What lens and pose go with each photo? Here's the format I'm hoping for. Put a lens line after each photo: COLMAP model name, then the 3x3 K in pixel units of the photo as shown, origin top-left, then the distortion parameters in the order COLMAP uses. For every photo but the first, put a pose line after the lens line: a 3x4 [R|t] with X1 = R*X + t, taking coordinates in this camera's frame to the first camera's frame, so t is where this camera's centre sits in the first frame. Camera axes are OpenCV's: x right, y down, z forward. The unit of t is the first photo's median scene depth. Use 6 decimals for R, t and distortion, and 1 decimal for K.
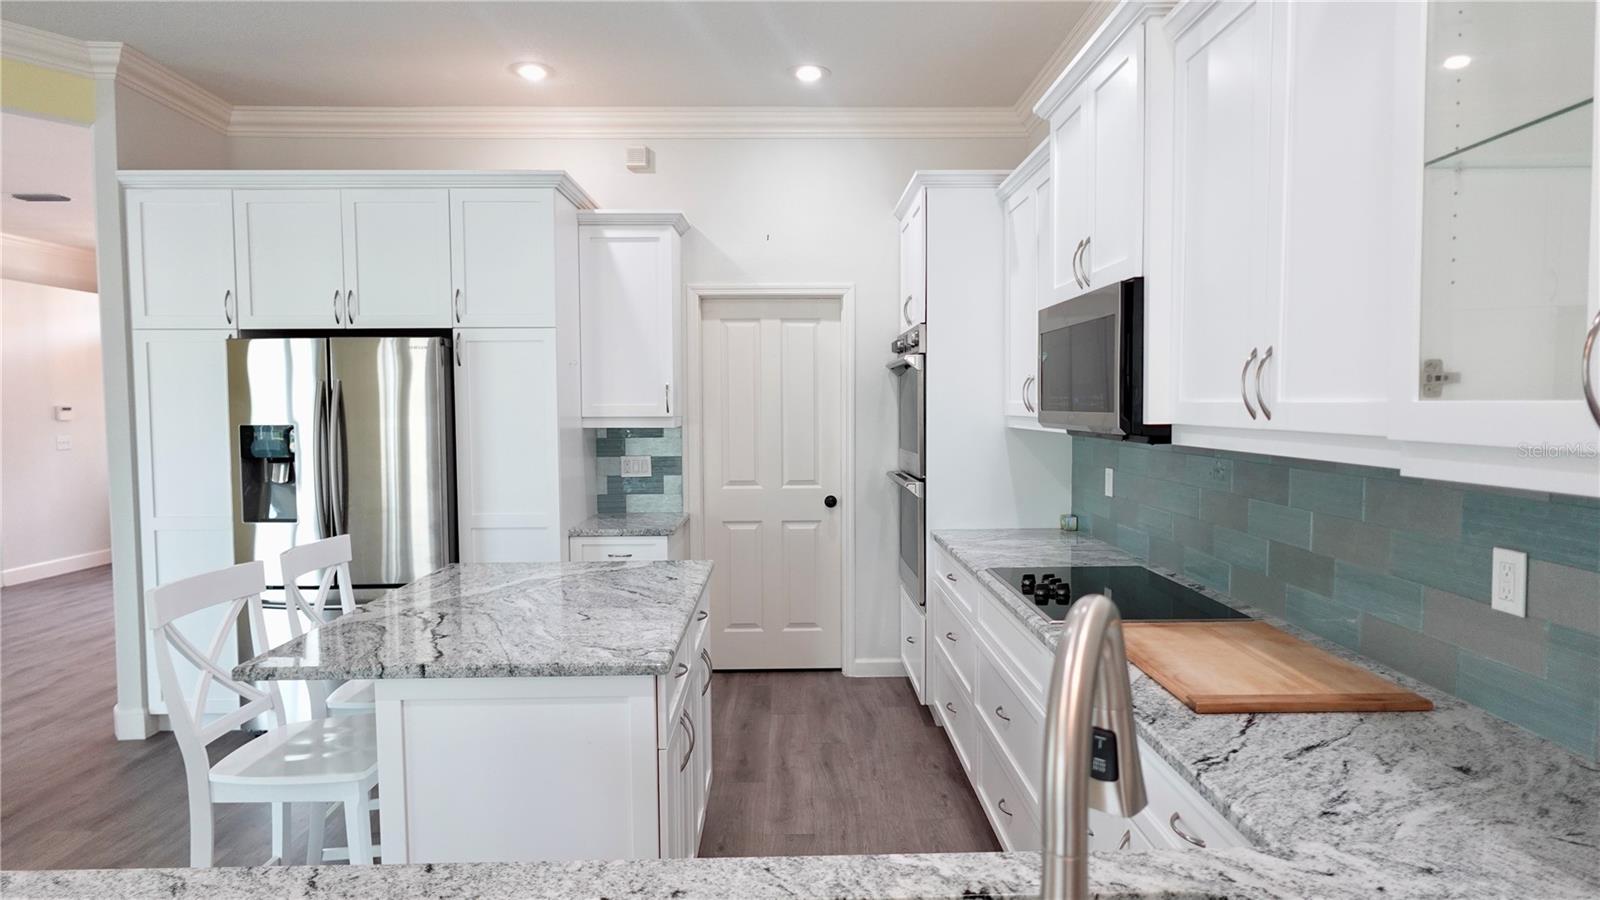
lens RADIAL K [[906.0, 0, 800.0], [0, 906.0, 450.0], [0, 0, 1]] dist [-0.003977, 0.003072]
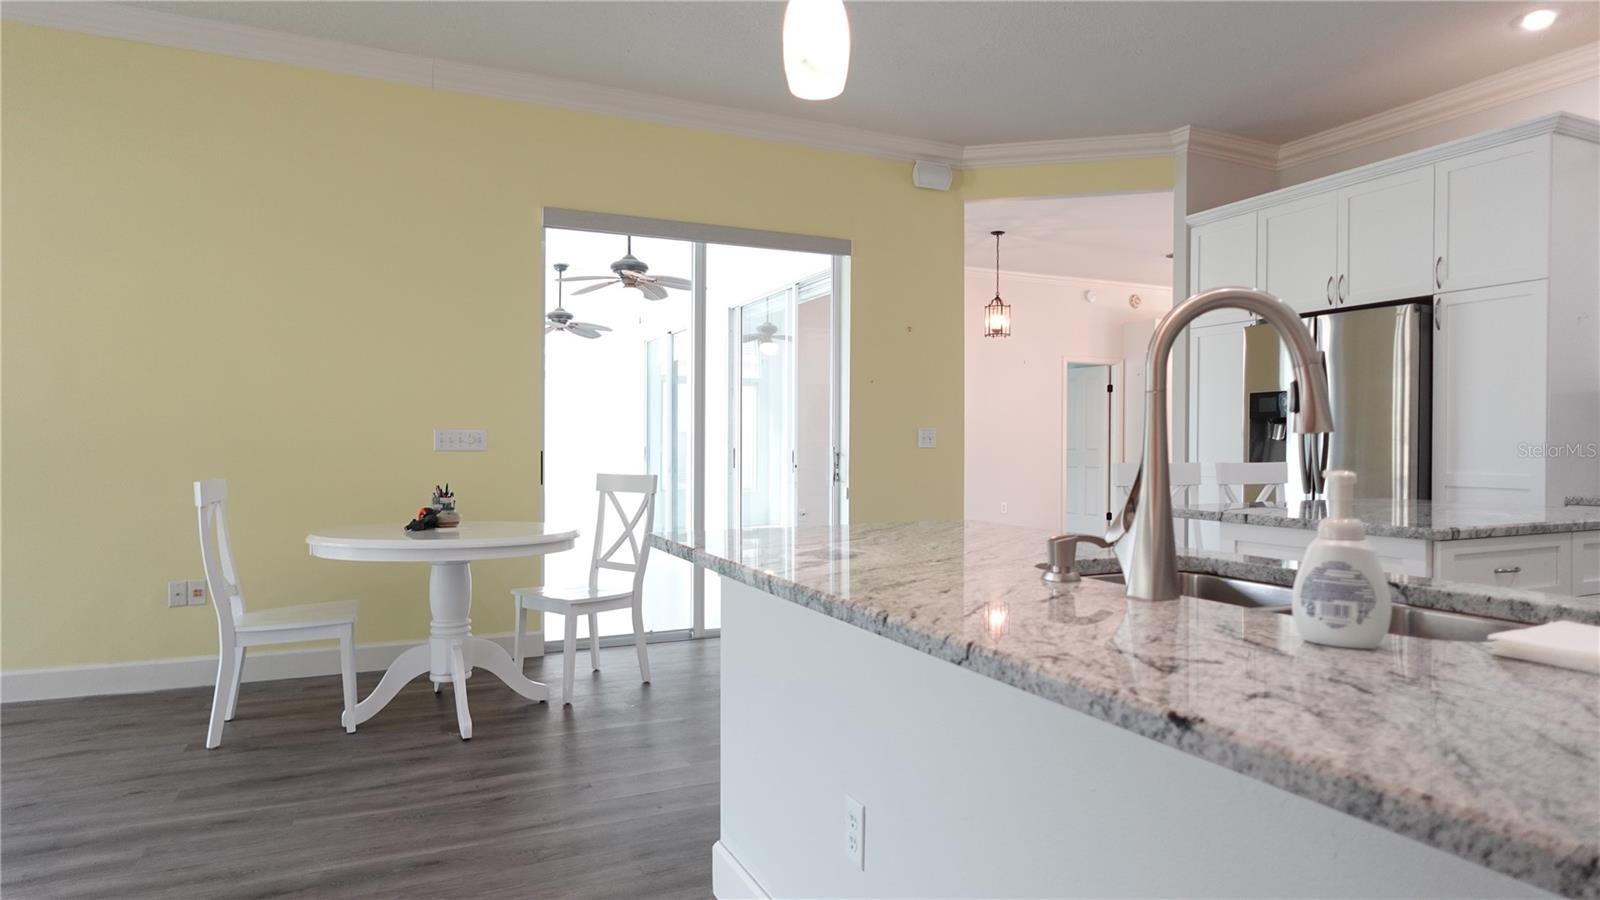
lens RADIAL K [[906.0, 0, 800.0], [0, 906.0, 450.0], [0, 0, 1]] dist [-0.003977, 0.003072]
pose [[0.401376, 0.012975, -0.915821, 0.288757], [-0.055129, 0.998429, -0.010016, 0.097624], [0.914253, 0.054509, 0.401461, -0.087594]]
